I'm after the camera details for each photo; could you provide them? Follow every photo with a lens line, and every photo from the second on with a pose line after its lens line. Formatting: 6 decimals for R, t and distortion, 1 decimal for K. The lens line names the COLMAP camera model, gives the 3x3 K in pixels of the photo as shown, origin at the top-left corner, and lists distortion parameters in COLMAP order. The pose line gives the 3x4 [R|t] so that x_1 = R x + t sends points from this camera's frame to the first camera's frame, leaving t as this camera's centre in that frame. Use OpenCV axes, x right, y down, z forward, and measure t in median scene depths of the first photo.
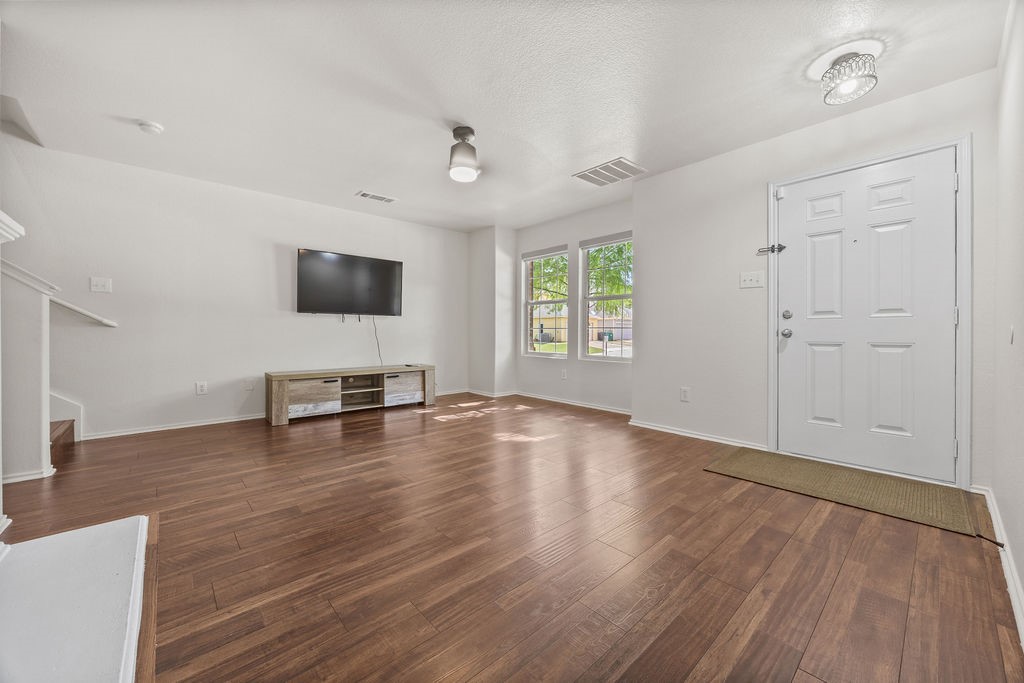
lens RADIAL K [[393.0, 0, 515.7], [0, 393.0, 333.2], [0, 0, 1]] dist [-0.000818, 0.000003]
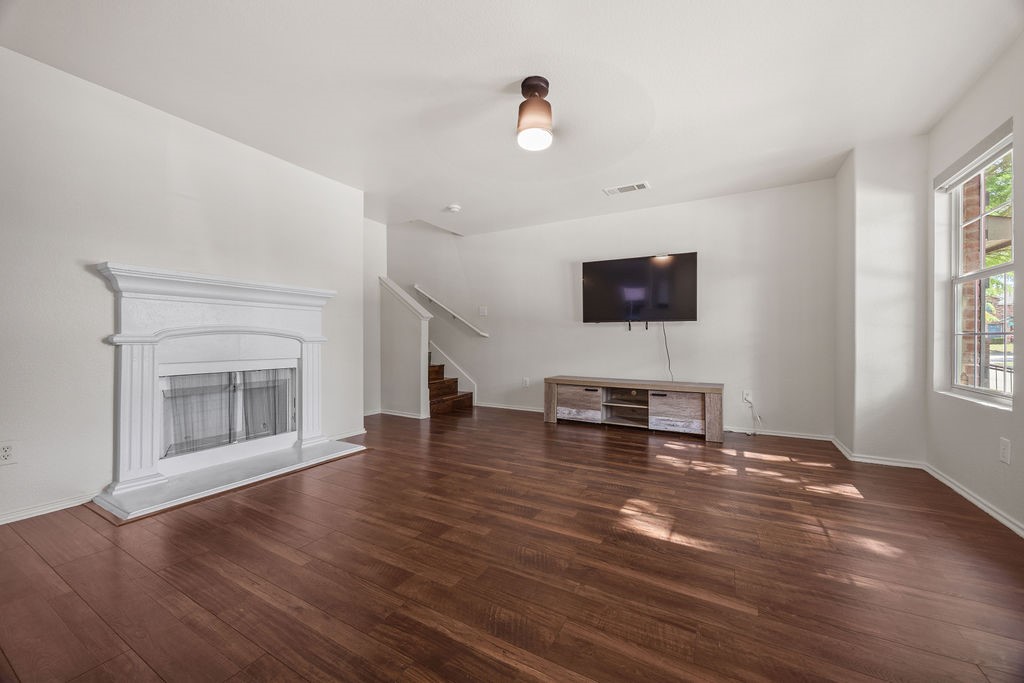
lens RADIAL K [[393.0, 0, 515.7], [0, 393.0, 333.2], [0, 0, 1]] dist [-0.000818, 0.000003]
pose [[0.309582, -0.012720, -0.950788, 0.387572], [-0.001116, 0.999905, -0.013741, -0.008171], [0.950872, 0.005315, 0.309539, 0.459218]]
